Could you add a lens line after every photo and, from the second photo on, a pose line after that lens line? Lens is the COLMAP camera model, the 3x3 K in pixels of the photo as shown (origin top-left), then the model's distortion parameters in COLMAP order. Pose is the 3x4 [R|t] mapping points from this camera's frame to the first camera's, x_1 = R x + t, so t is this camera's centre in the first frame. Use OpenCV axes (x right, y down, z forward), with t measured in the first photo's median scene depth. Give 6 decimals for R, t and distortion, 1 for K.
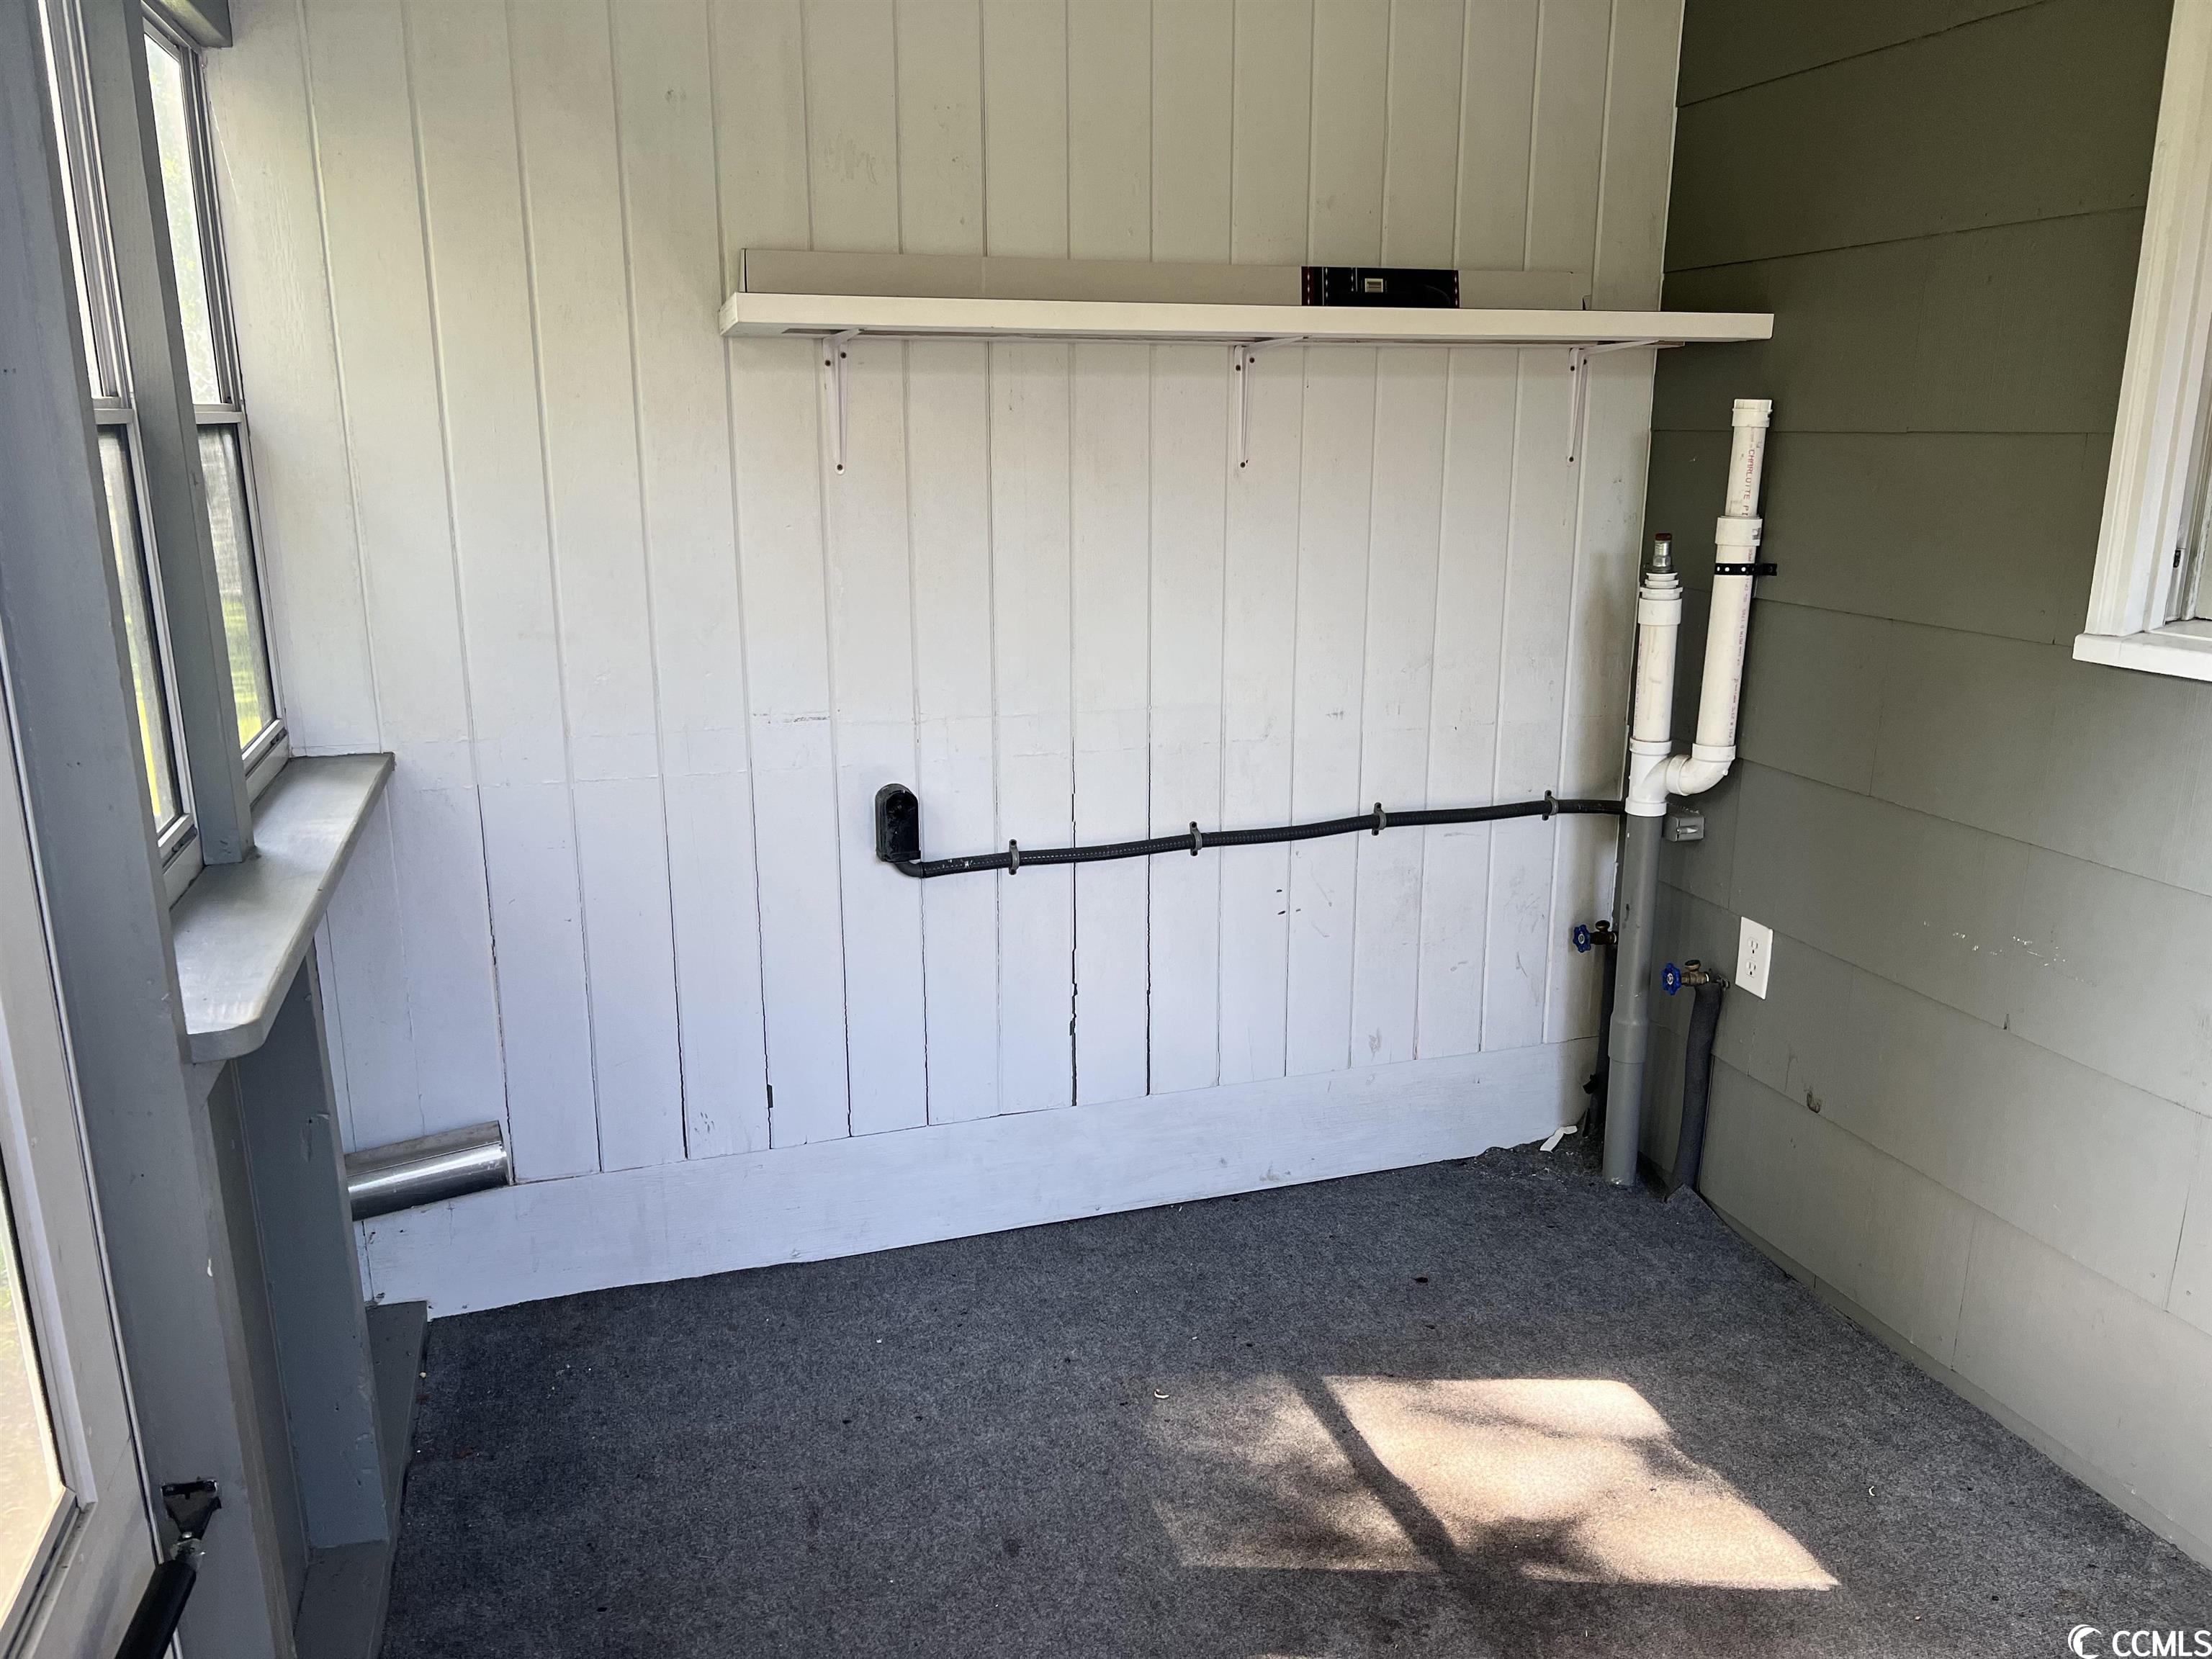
lens RADIAL K [[1667.4, 0, 1109.1], [0, 1667.4, 842.2], [0, 0, 1]] dist [0.044490, -0.055905]
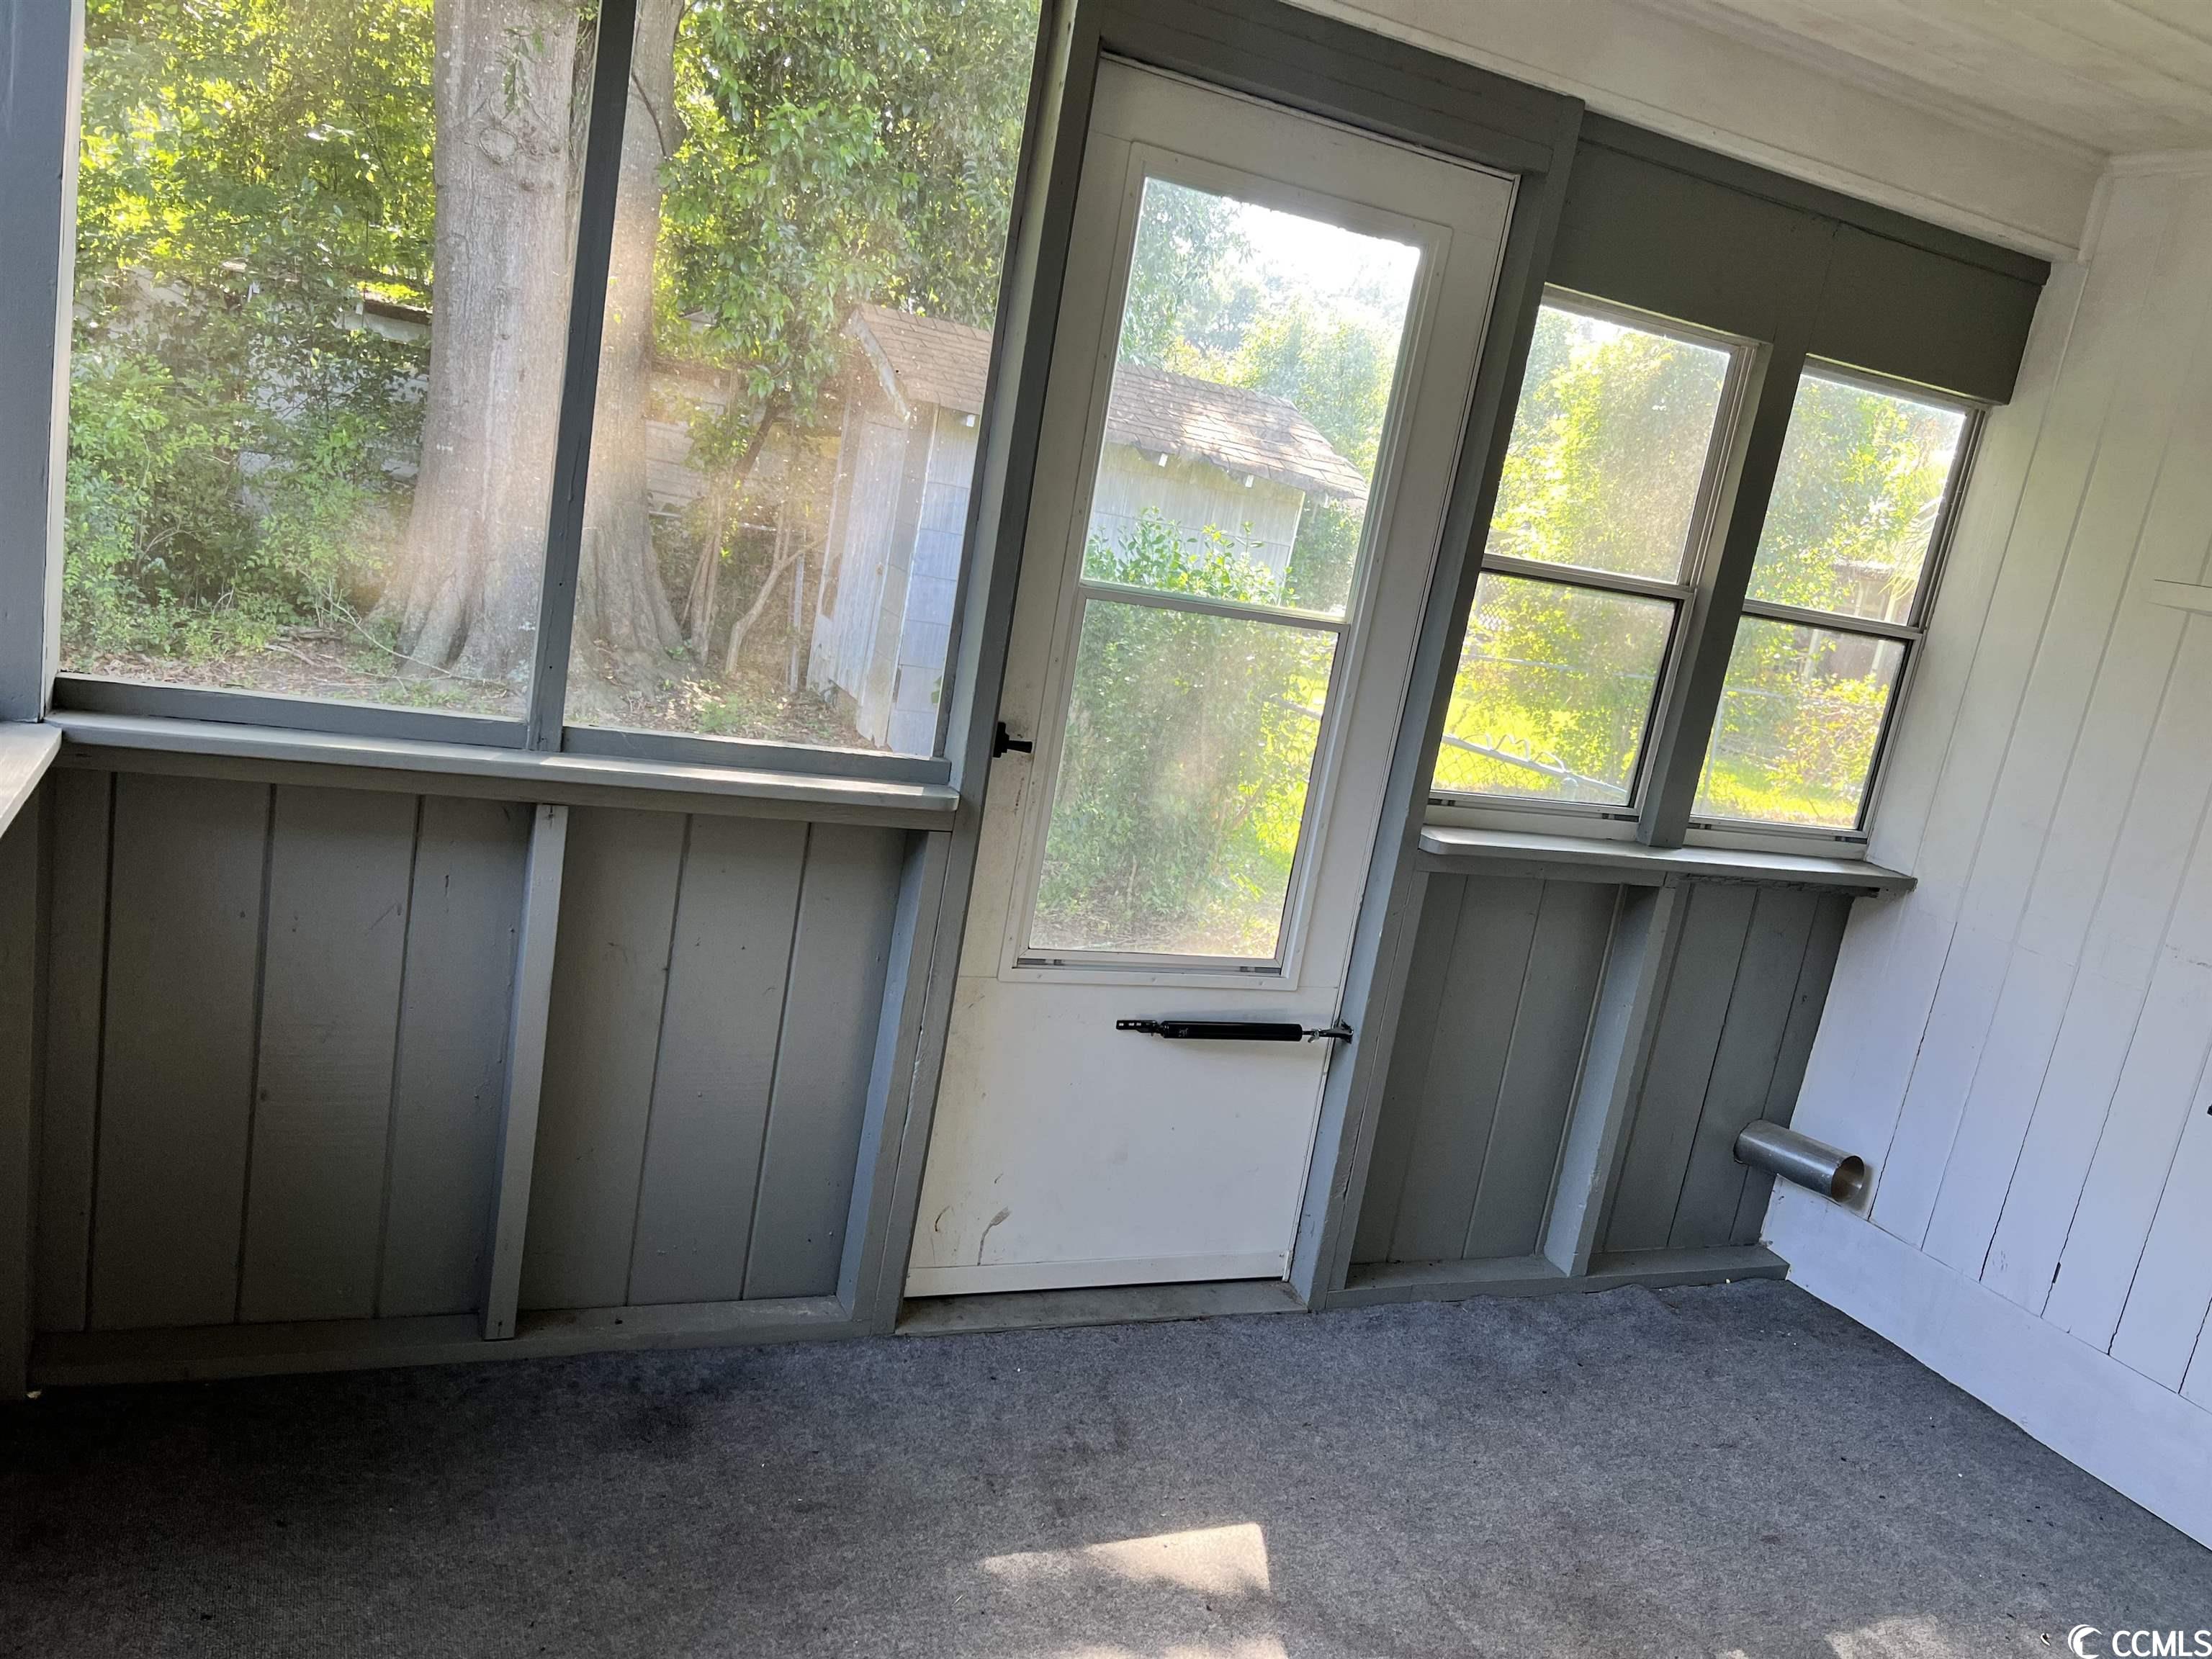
lens RADIAL K [[1667.4, 0, 1109.1], [0, 1667.4, 842.2], [0, 0, 1]] dist [0.044490, -0.055905]
pose [[0.113268, 0.227768, -0.967105, 0.909680], [-0.407549, 0.898364, 0.163847, -0.039382], [0.906131, 0.375584, 0.194582, 0.125195]]
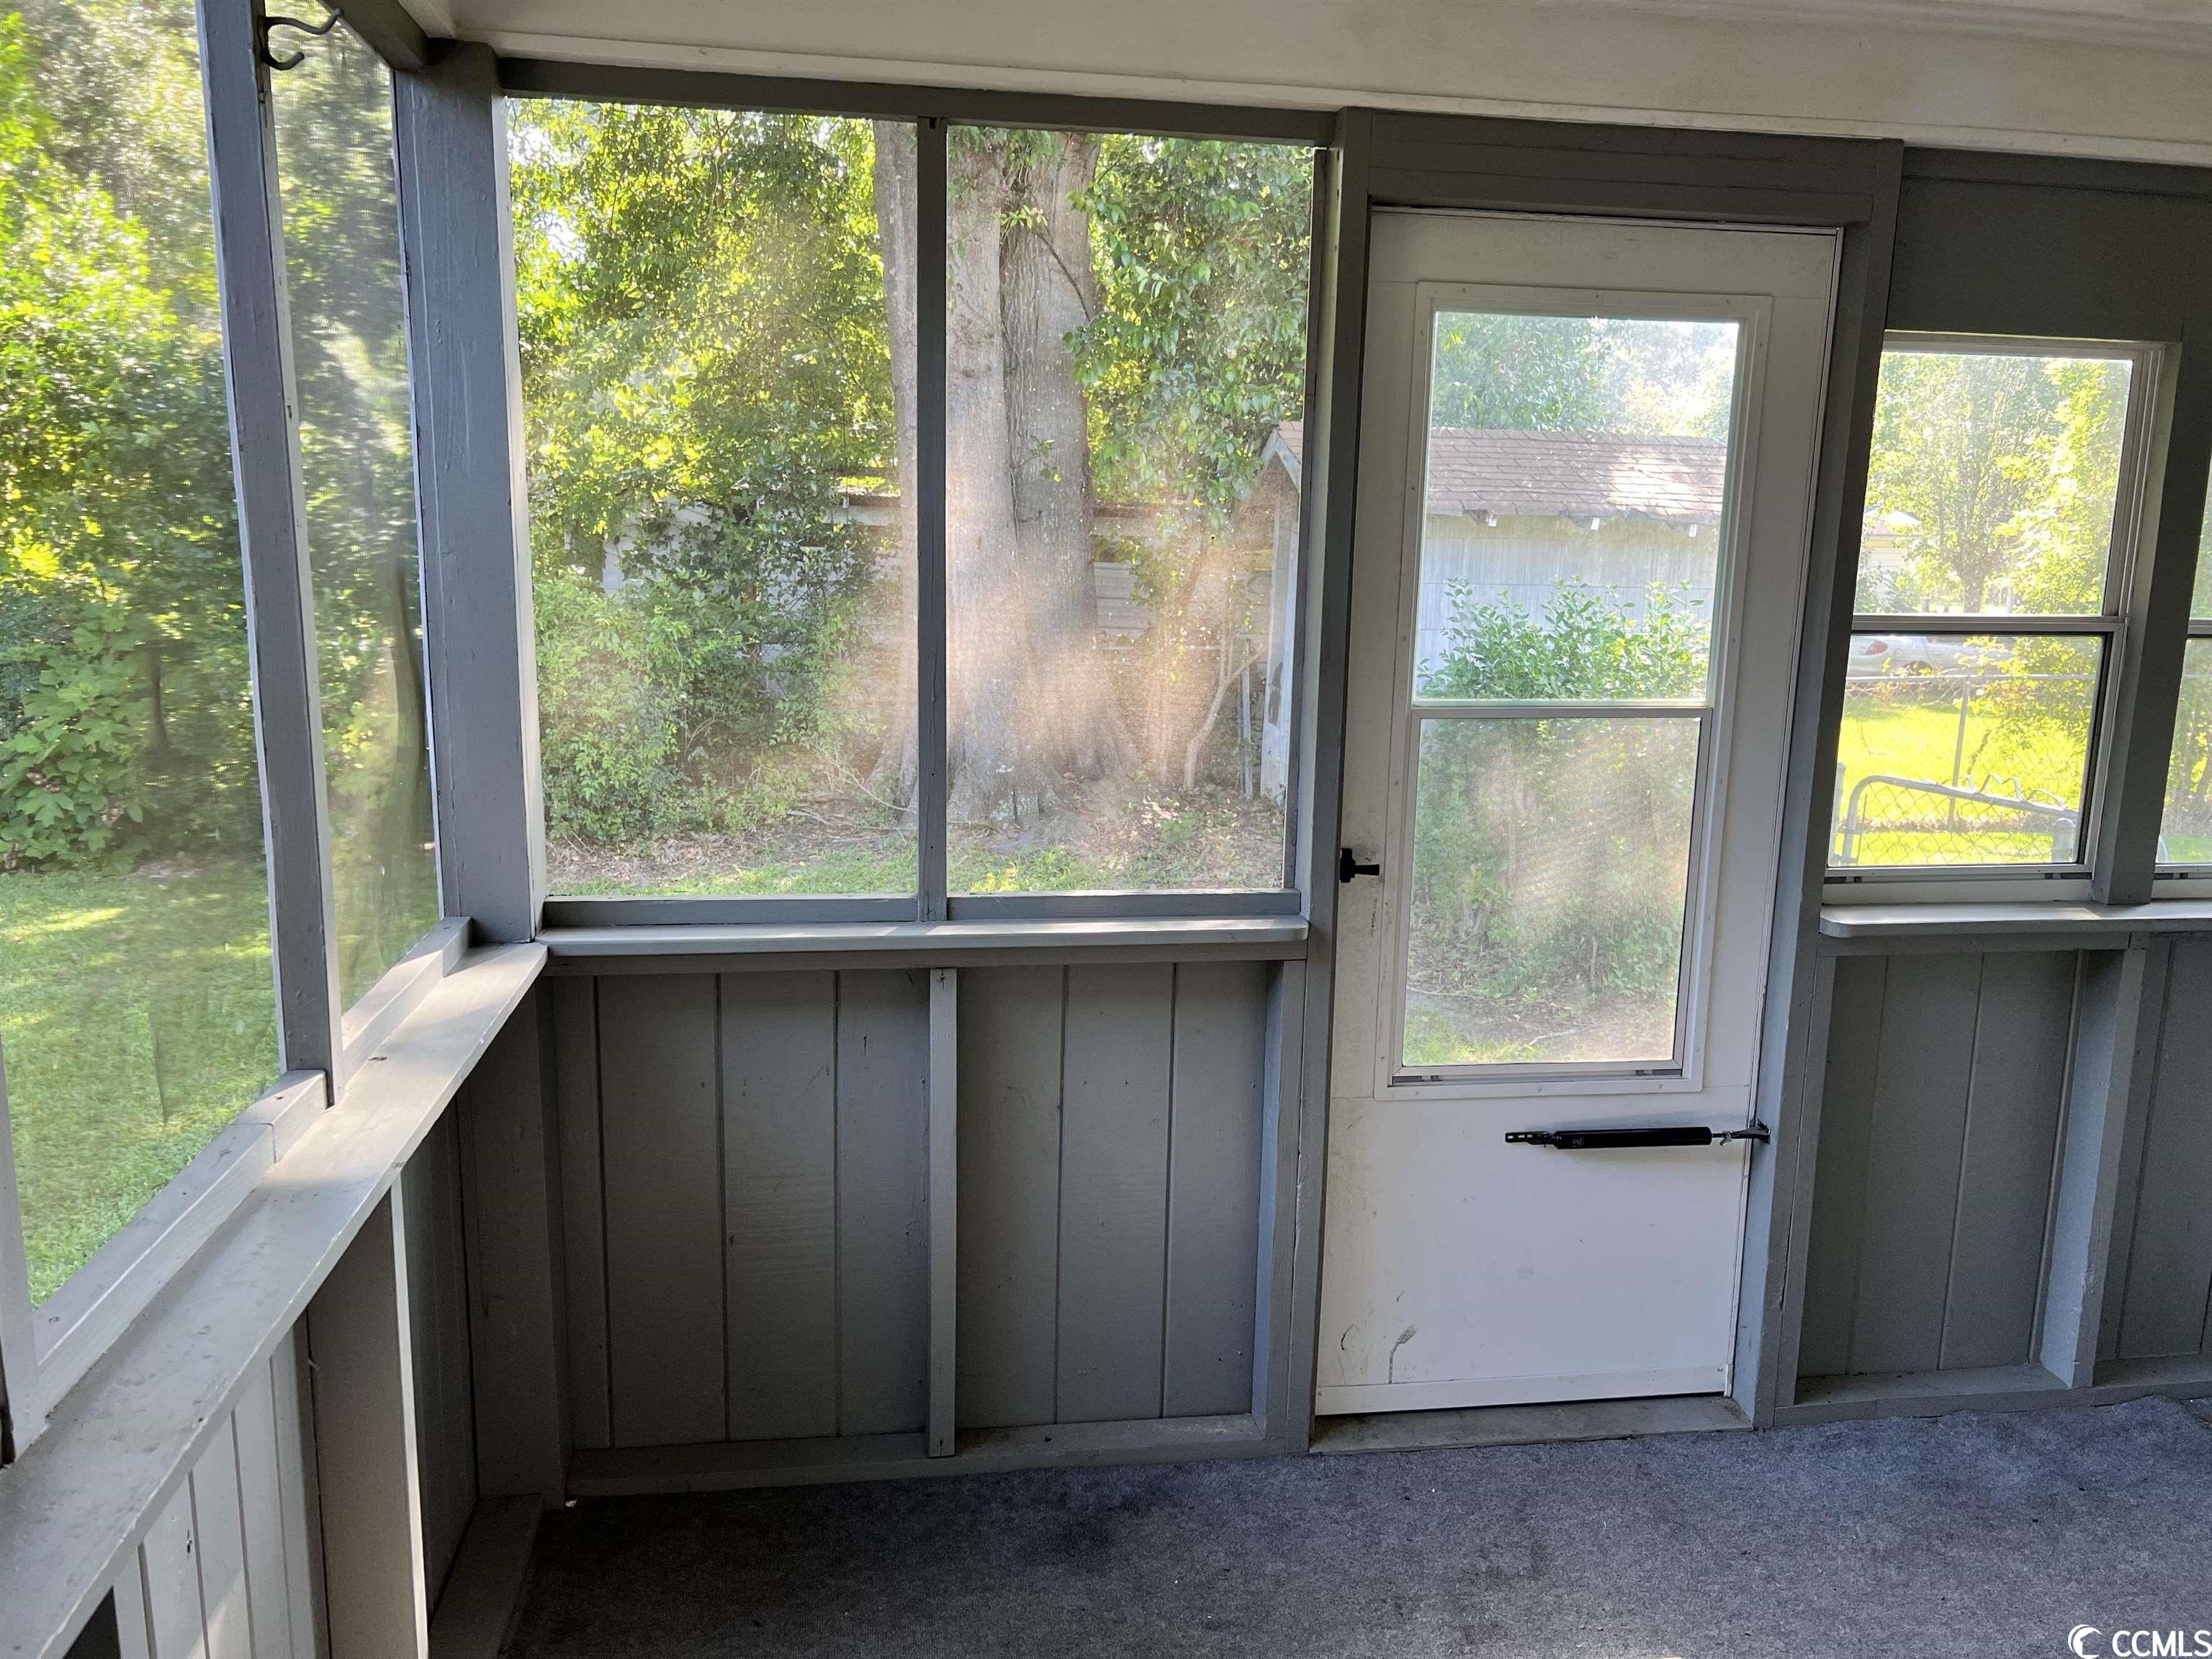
lens RADIAL K [[1667.4, 0, 1109.1], [0, 1667.4, 842.2], [0, 0, 1]] dist [0.044490, -0.055905]
pose [[-0.156970, 0.180092, -0.971044, 0.950526], [-0.263326, 0.940007, 0.216903, -0.114257], [0.951851, 0.289748, -0.100130, 0.207008]]
